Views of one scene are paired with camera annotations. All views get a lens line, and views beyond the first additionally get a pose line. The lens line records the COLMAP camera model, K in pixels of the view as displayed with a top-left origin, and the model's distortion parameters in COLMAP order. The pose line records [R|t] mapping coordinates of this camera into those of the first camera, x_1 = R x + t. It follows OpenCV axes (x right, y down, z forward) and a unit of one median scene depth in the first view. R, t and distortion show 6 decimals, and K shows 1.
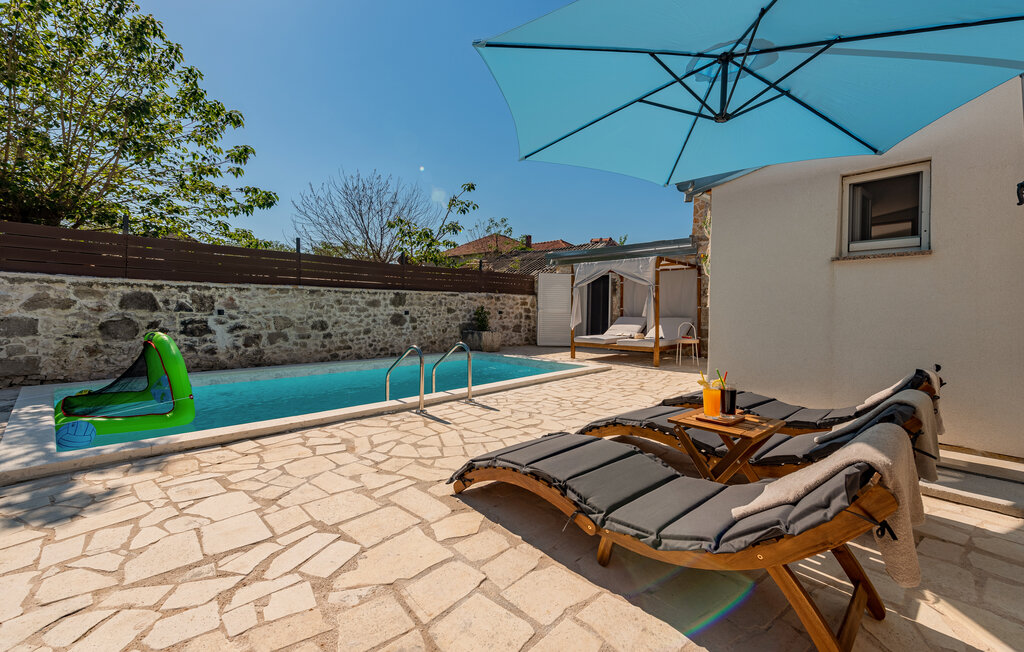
lens RADIAL K [[405.5, 0, 510.1], [0, 405.5, 311.9], [0, 0, 1]] dist [0.019952, -0.005707]
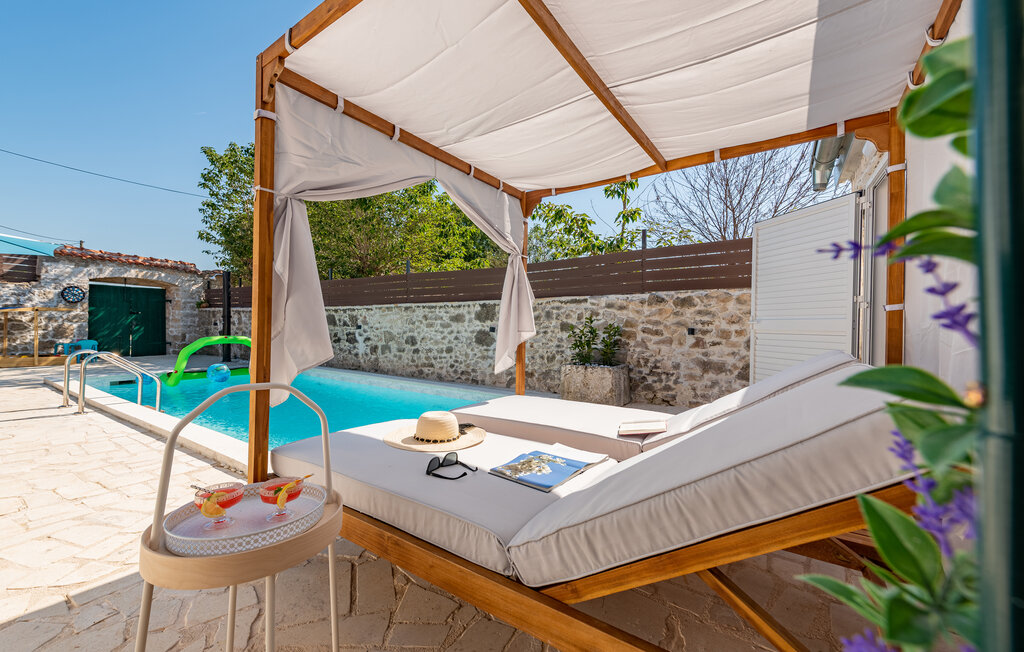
lens RADIAL K [[403.8, 0, 516.6], [0, 403.8, 324.2], [0, 0, 1]] dist [0.001676, 0.000160]
pose [[0.169889, -0.015889, -0.985335, 0.622953], [-0.015361, 0.999706, -0.018769, 0.007103], [0.985344, 0.018324, 0.169595, 1.141710]]
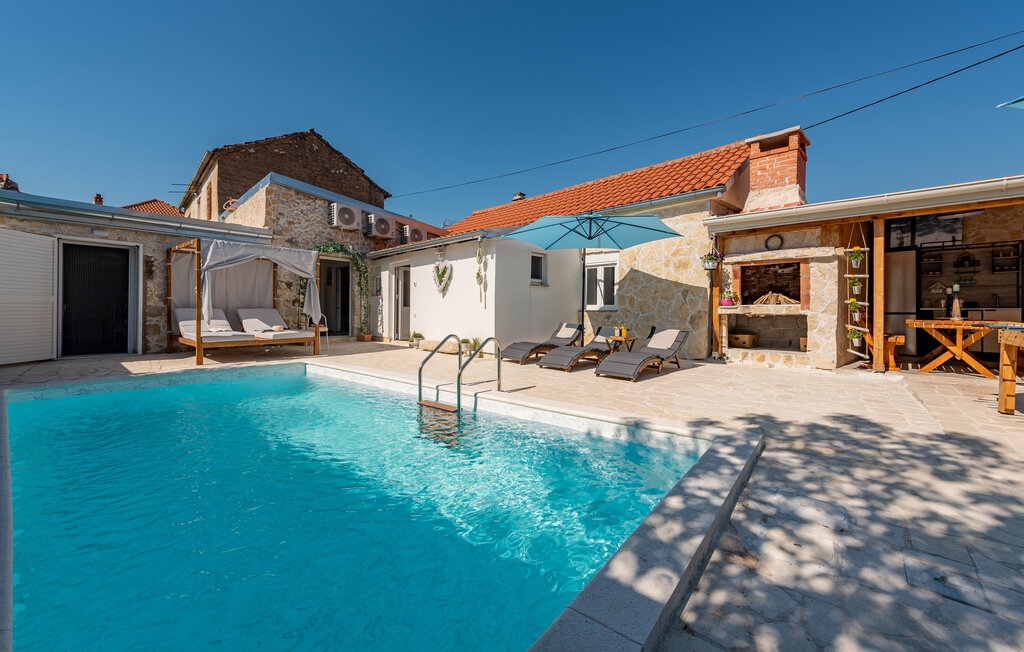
lens RADIAL K [[403.1, 0, 511.2], [0, 403.1, 306.8], [0, 0, 1]] dist [0.010644, -0.000152]
pose [[-0.067576, -0.009794, 0.997666, -0.771130], [-0.009540, 0.999912, 0.009170, -0.007002], [-0.997669, -0.008898, -0.067663, 0.597054]]
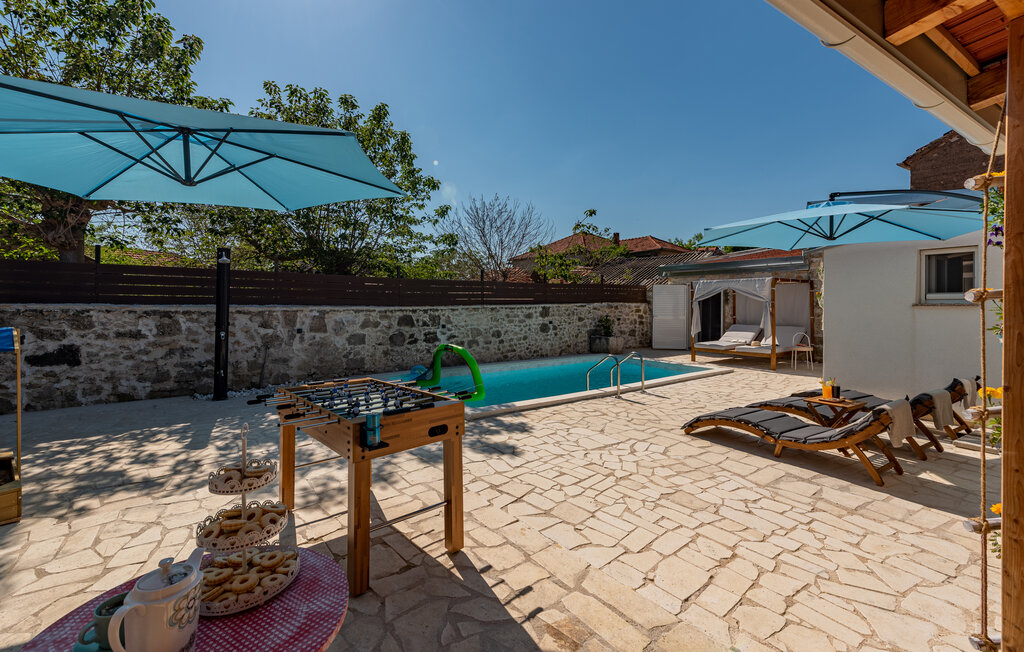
lens RADIAL K [[426.3, 0, 504.4], [0, 426.3, 300.0], [0, 0, 1]] dist [0.013795, -0.000367]
pose [[0.983812, -0.009519, -0.178952, -0.198711], [0.007321, 0.999889, -0.012938, -0.063500], [0.179056, 0.011419, 0.983773, -0.398010]]
